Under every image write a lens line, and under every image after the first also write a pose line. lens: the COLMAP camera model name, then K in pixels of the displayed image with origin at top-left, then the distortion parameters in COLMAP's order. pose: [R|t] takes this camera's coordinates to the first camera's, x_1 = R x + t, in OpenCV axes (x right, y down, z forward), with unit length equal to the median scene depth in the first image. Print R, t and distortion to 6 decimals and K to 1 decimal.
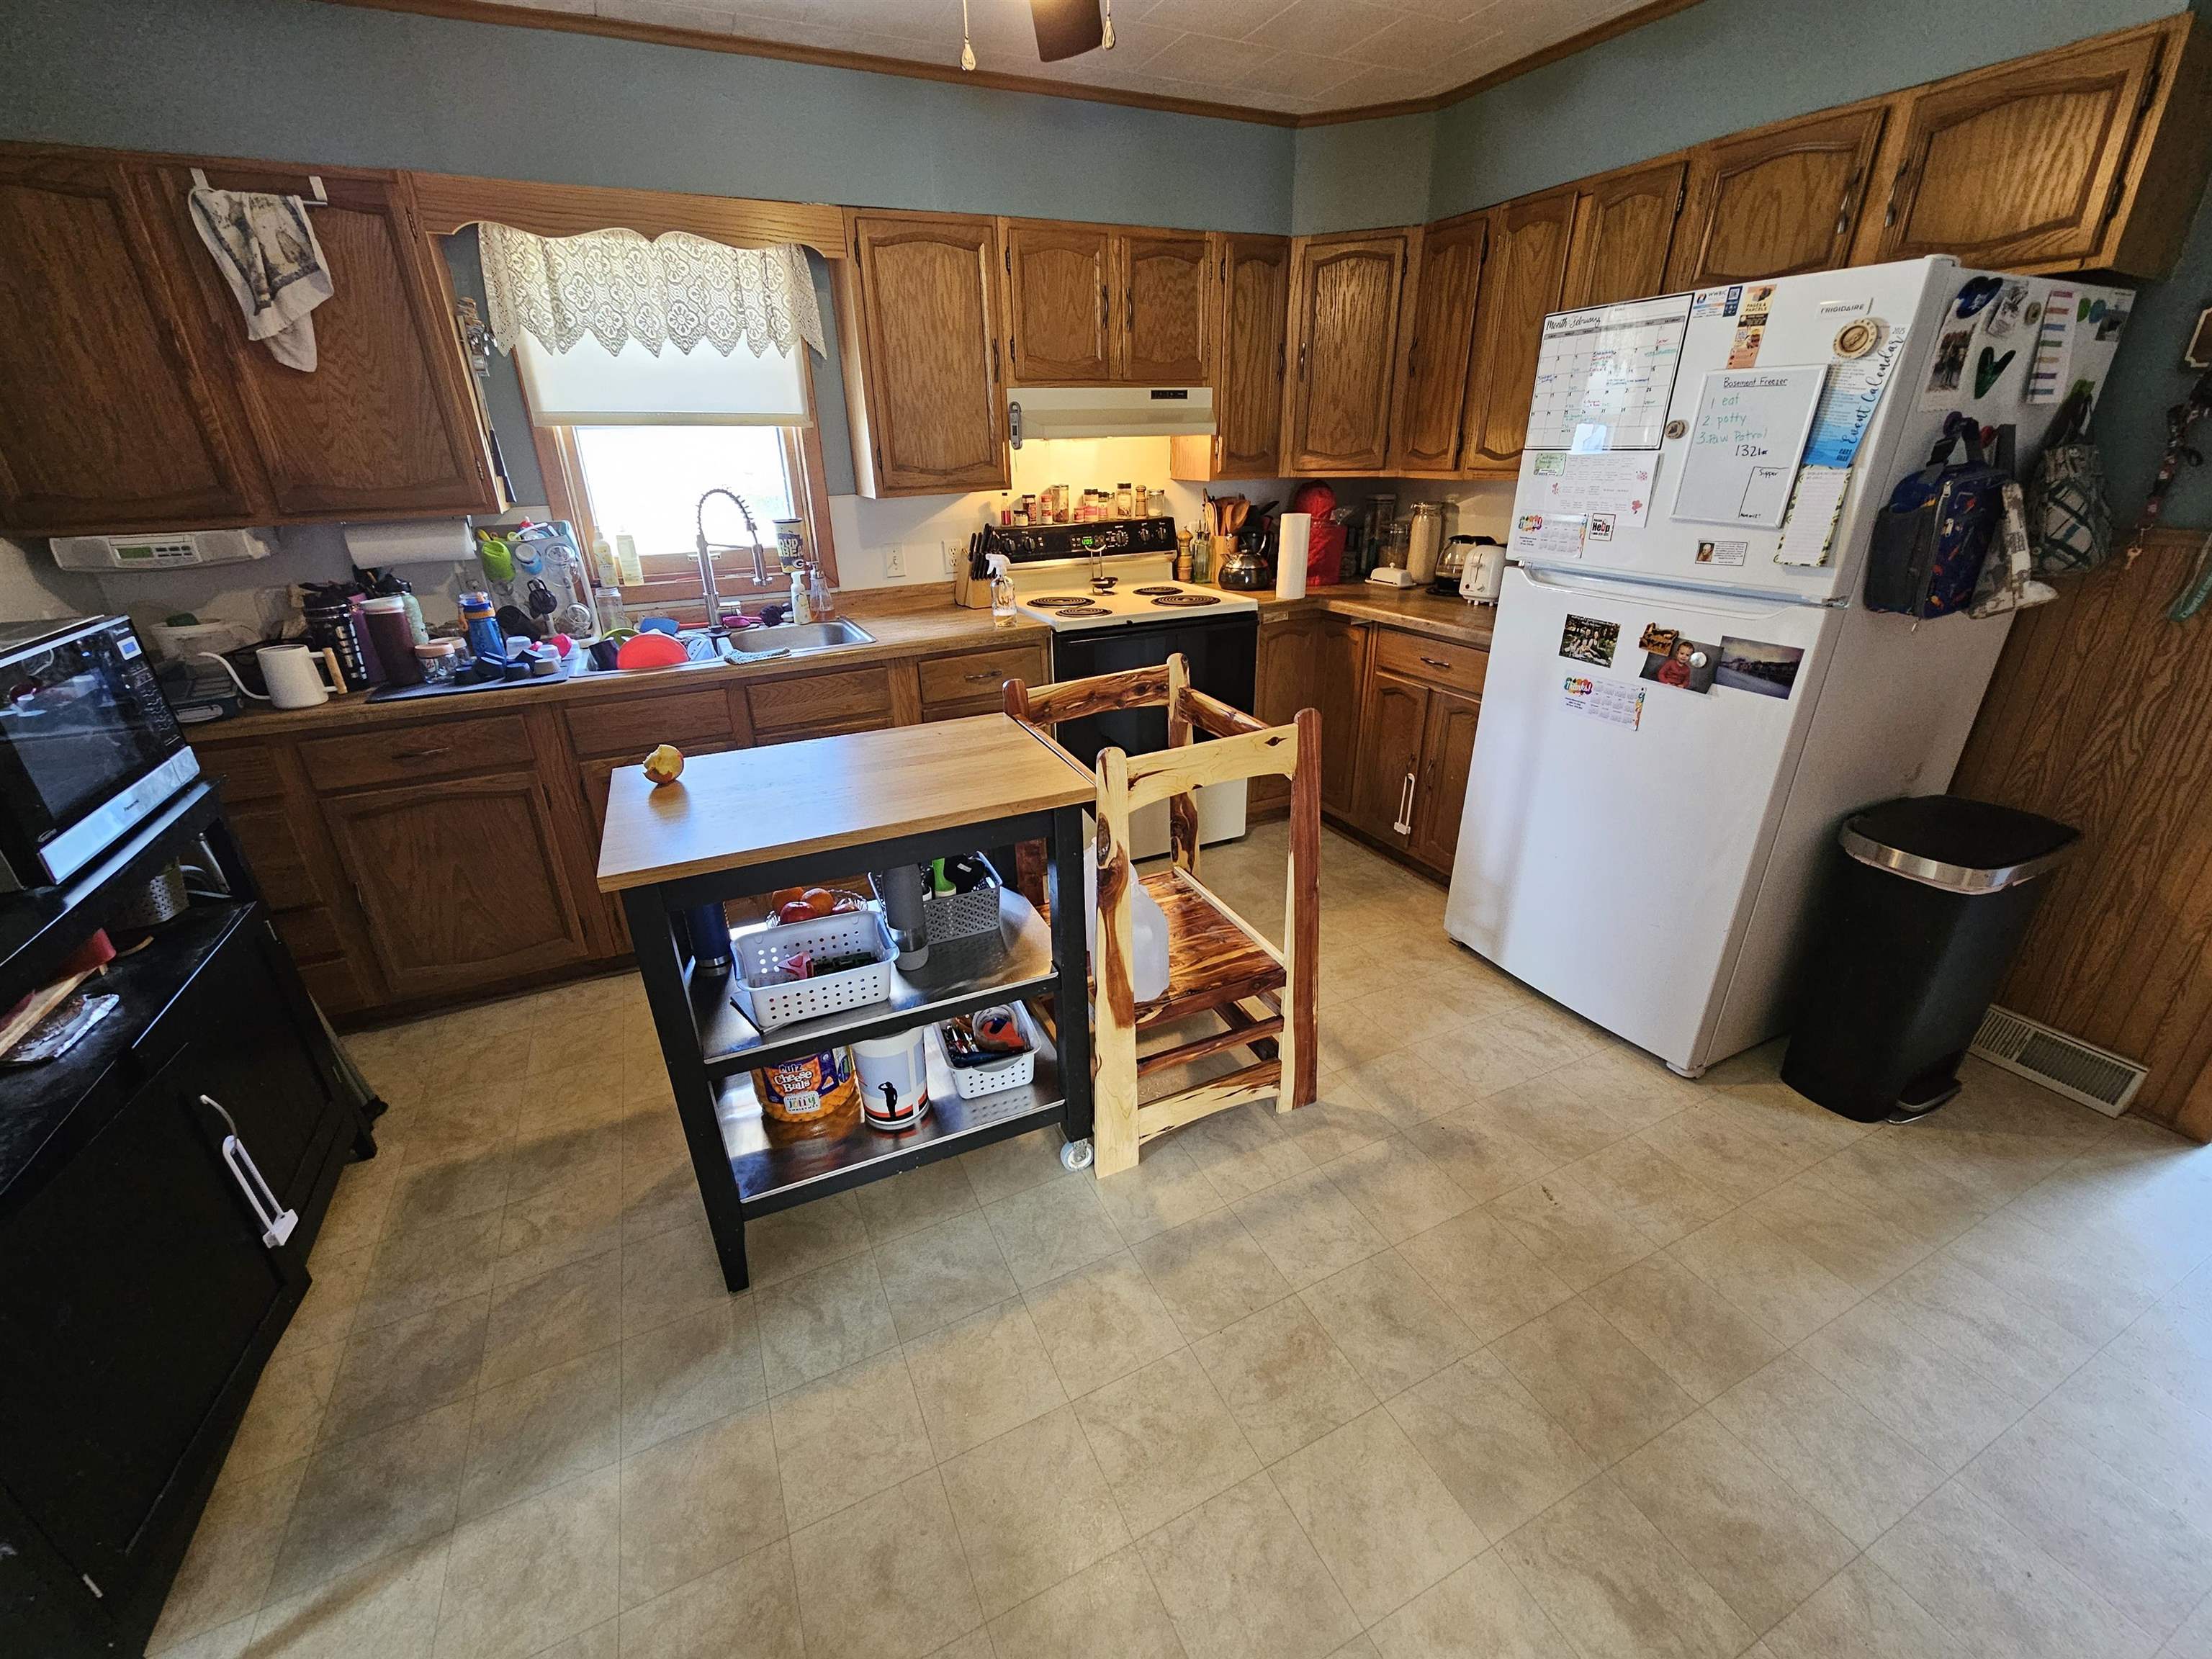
lens RADIAL K [[901.1, 0, 1089.9], [0, 901.1, 829.6], [0, 0, 1]] dist [-0.003165, -0.000184]
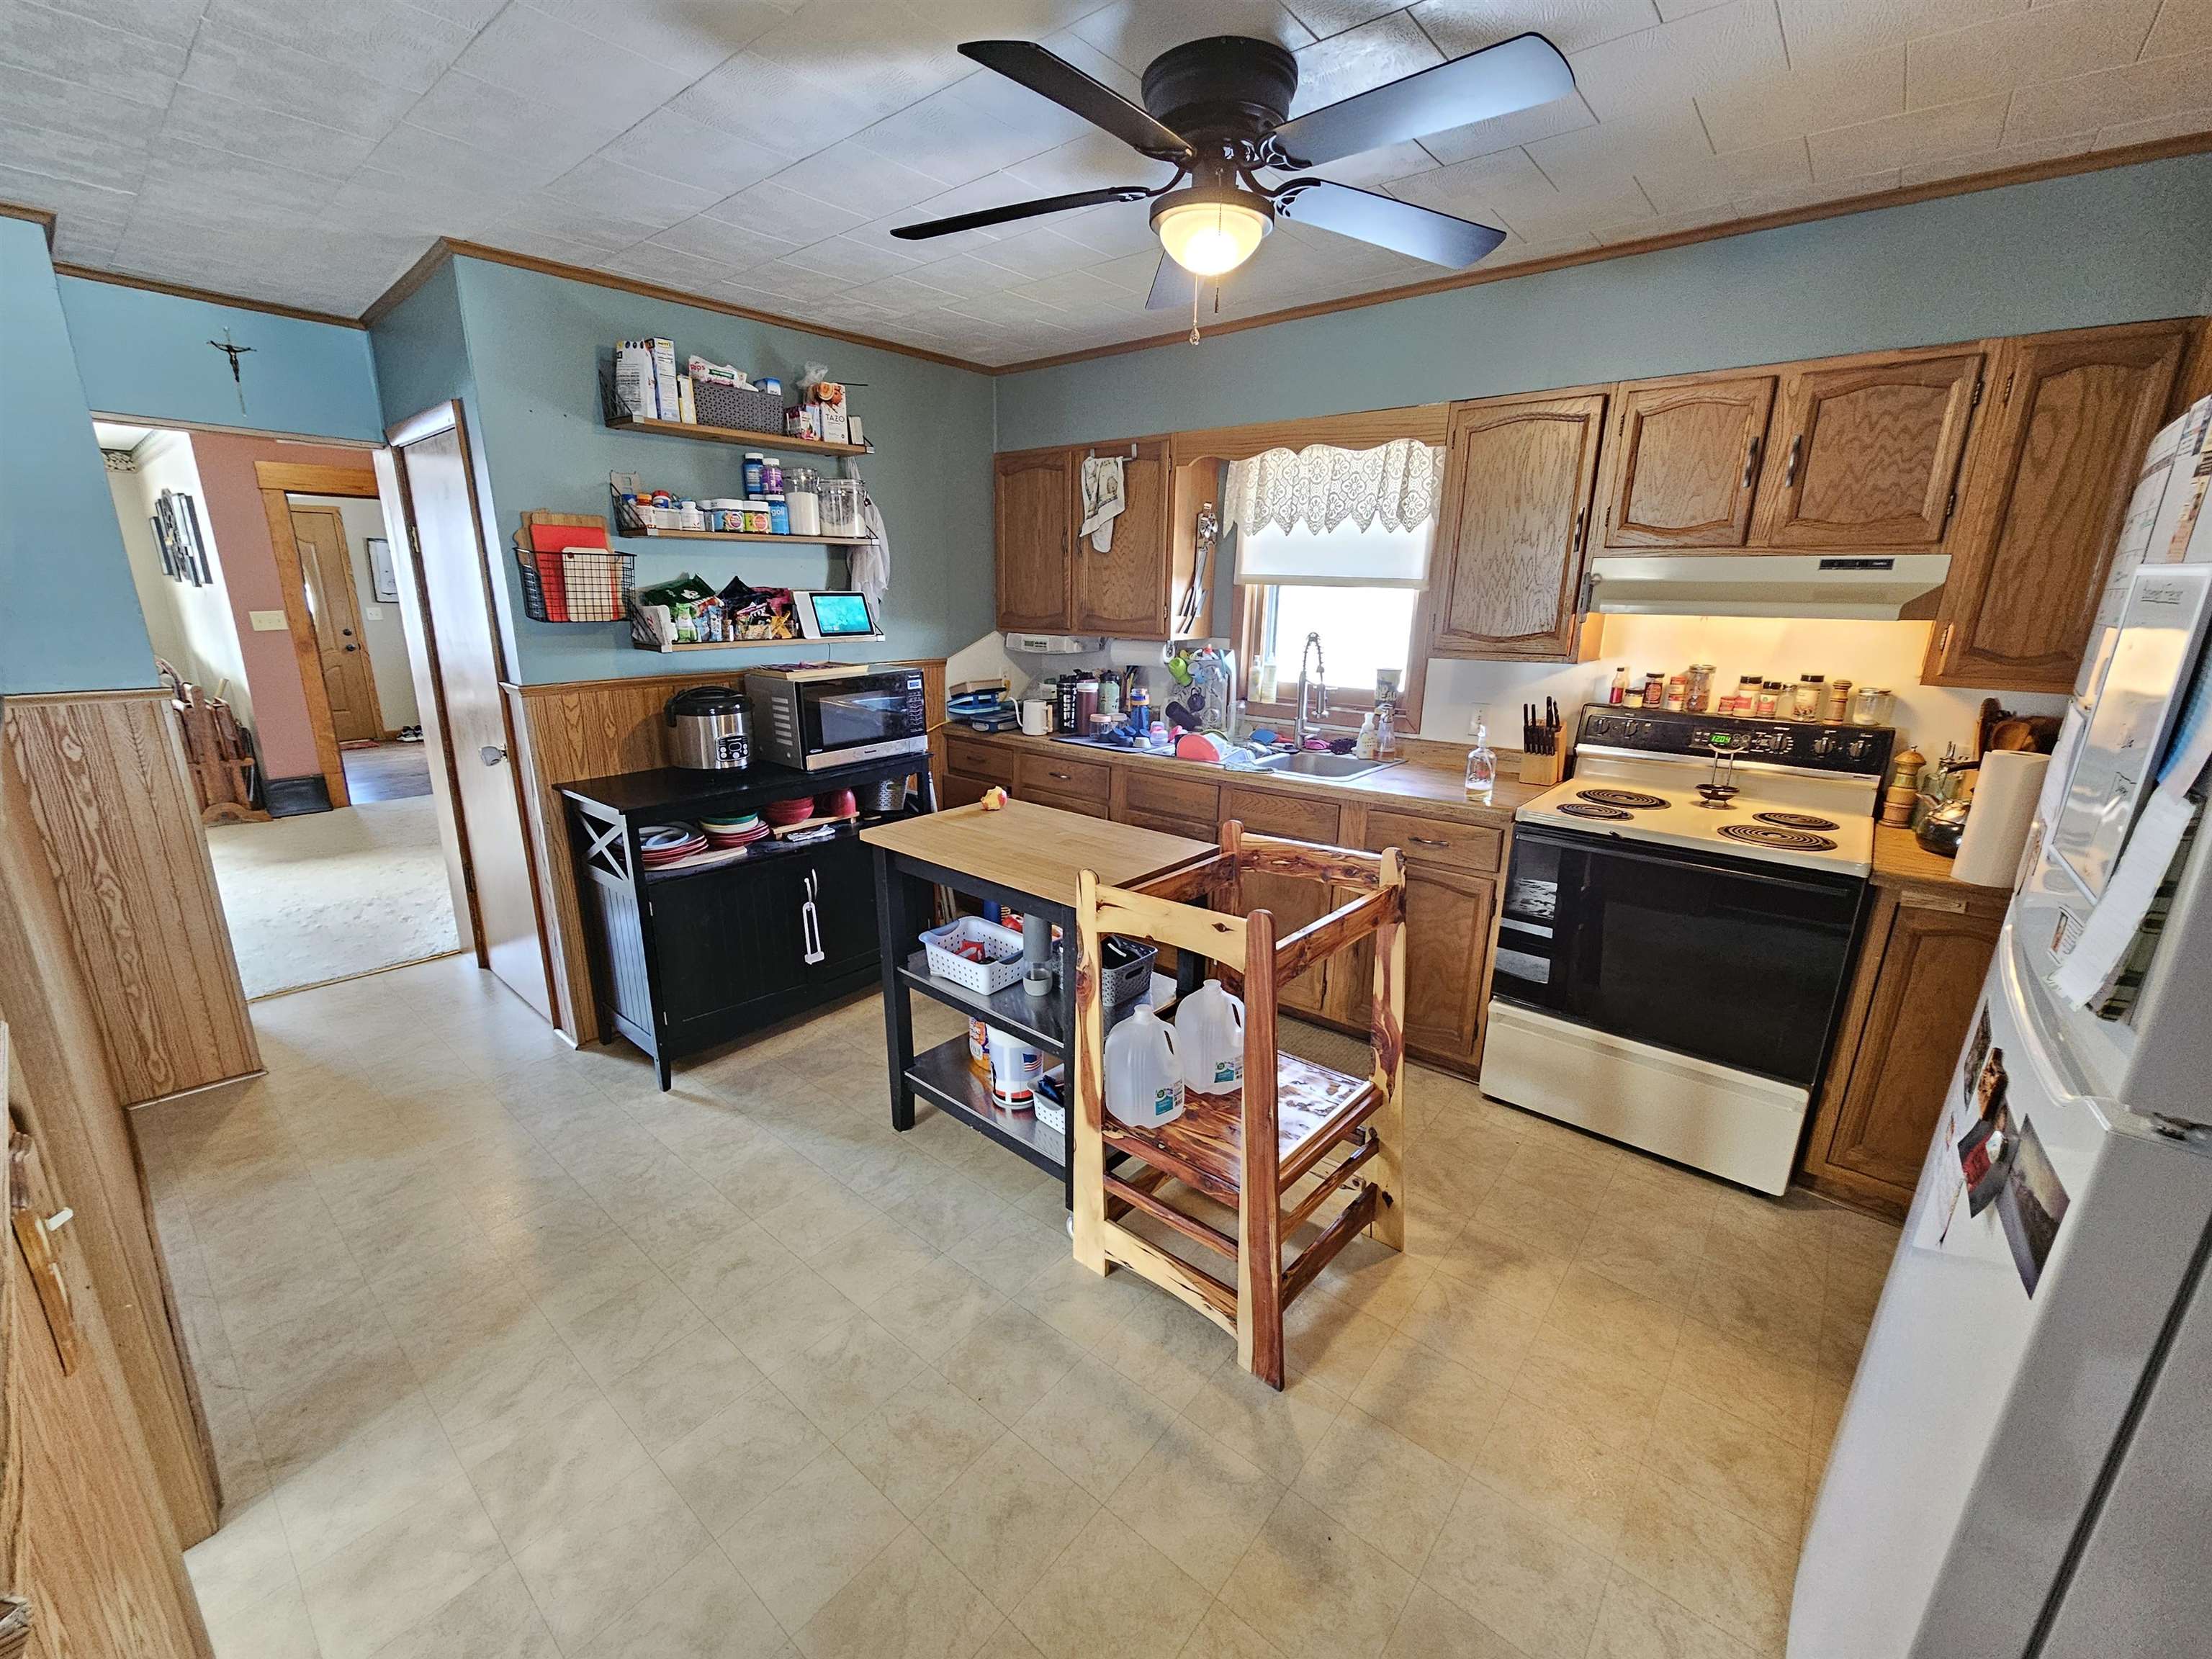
lens RADIAL K [[901.1, 0, 1088.8], [0, 901.1, 831.3], [0, 0, 1]] dist [-0.003165, -0.000184]
pose [[0.419158, 0.266470, -0.867929, 0.581429], [-0.379111, 0.920001, 0.099369, -0.143185], [0.824974, 0.287389, 0.486647, 0.233968]]
